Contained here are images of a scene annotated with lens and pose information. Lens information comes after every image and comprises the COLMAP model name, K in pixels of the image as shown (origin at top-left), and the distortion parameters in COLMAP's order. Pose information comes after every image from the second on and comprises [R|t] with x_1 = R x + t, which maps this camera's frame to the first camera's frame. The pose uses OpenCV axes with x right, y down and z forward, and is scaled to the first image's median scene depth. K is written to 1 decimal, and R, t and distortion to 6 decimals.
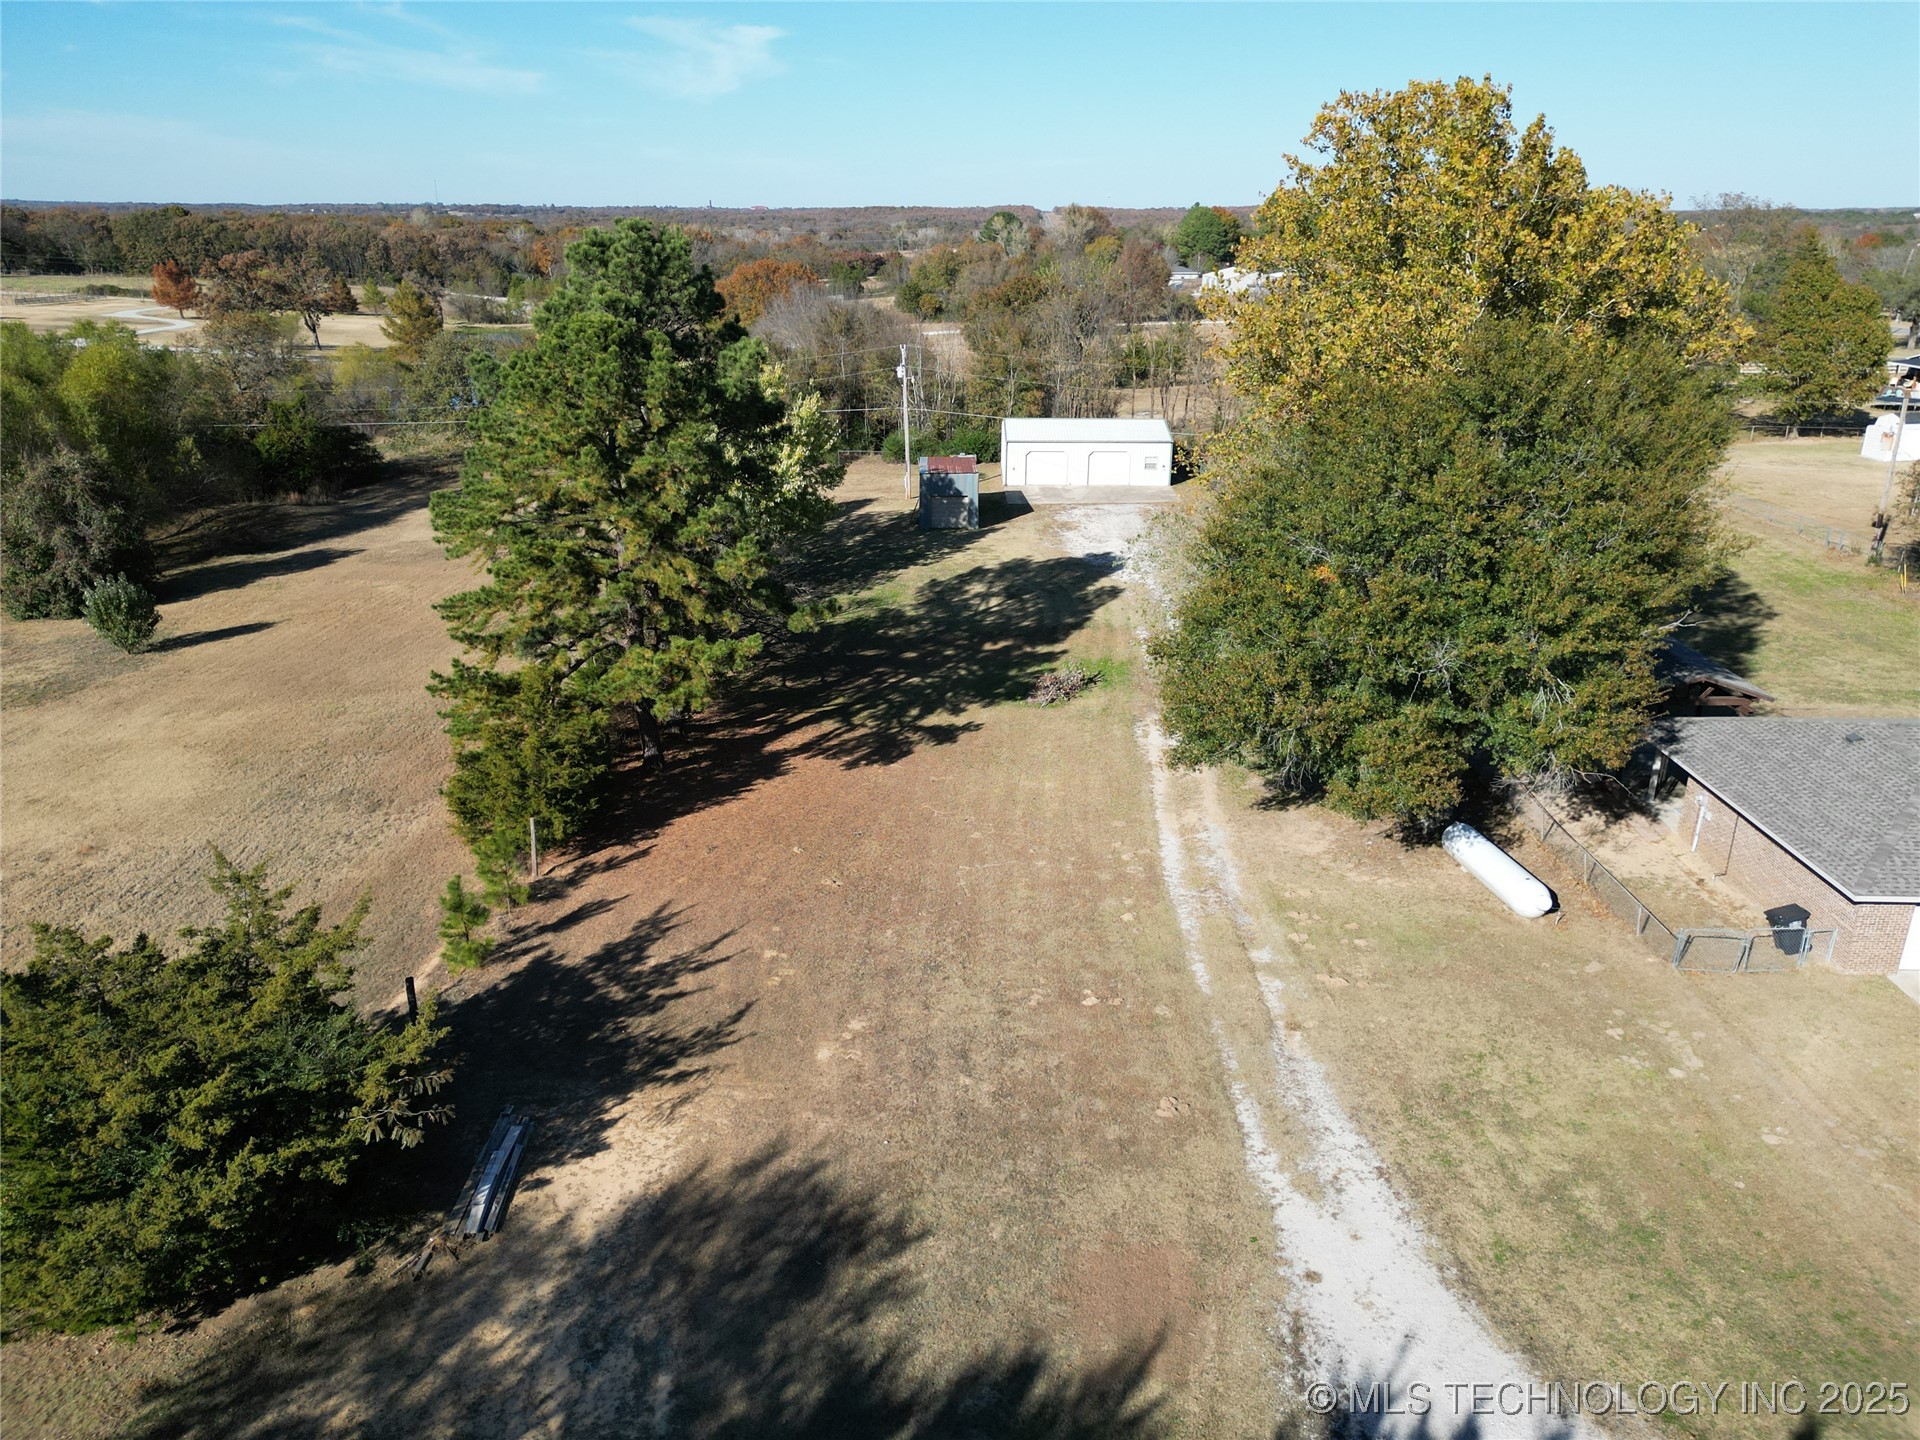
lens RADIAL K [[1378.2, 0, 960.3], [0, 1378.2, 722.1], [0, 0, 1]] dist [0.038547, -0.006944]
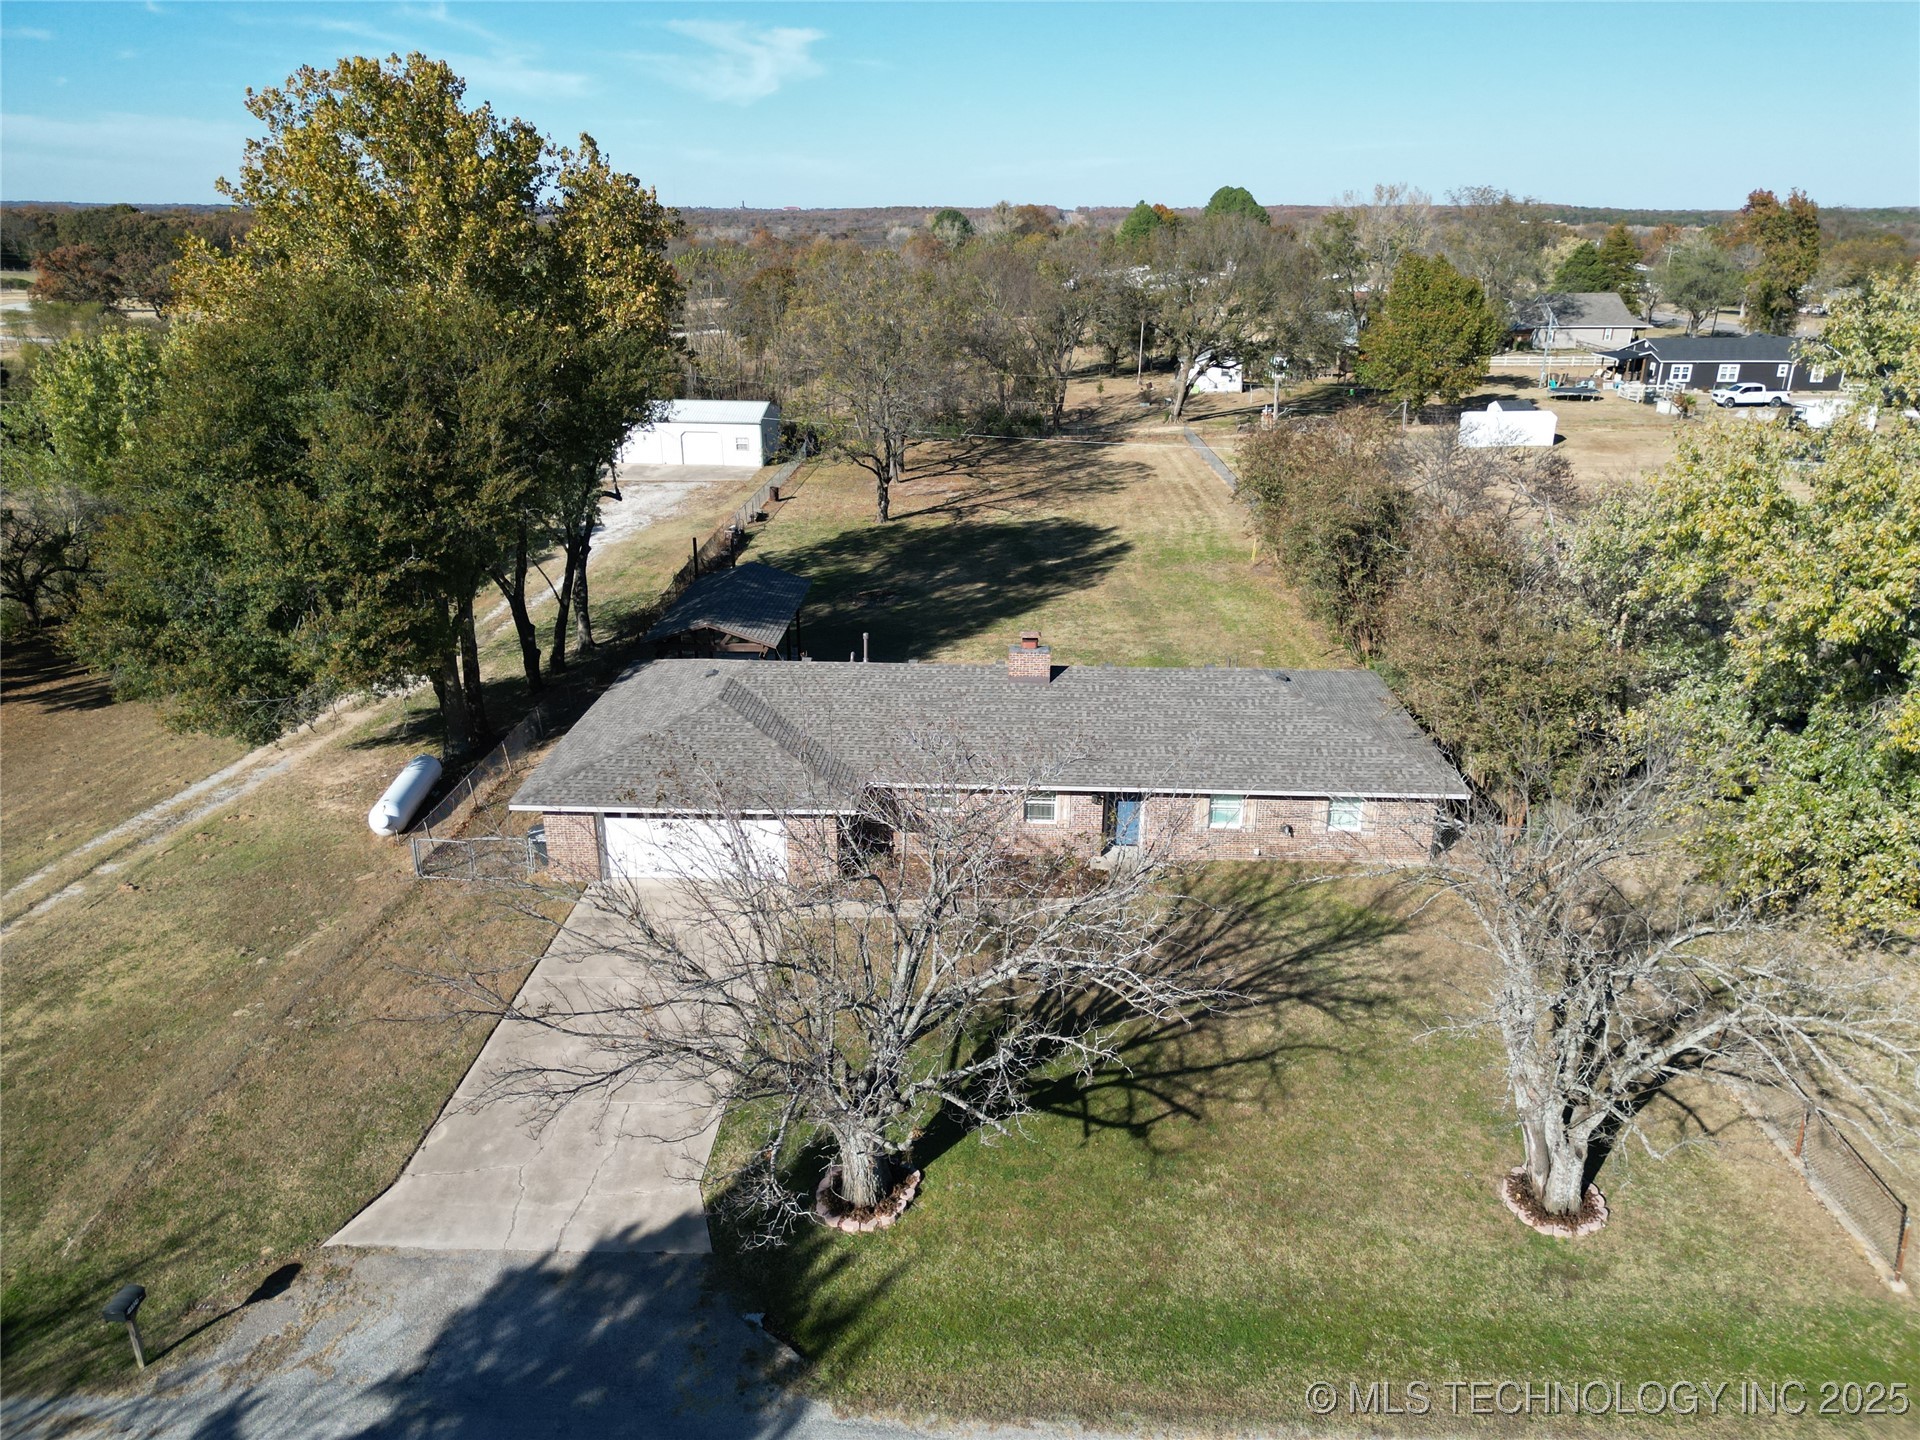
lens RADIAL K [[1378.2, 0, 961.1], [0, 1378.2, 715.8], [0, 0, 1]] dist [0.038547, -0.006944]
pose [[0.999446, 0.010590, -0.031566, 0.386186], [-0.010731, 0.999933, -0.004292, 0.020565], [0.031518, 0.004628, 0.999492, -0.031540]]
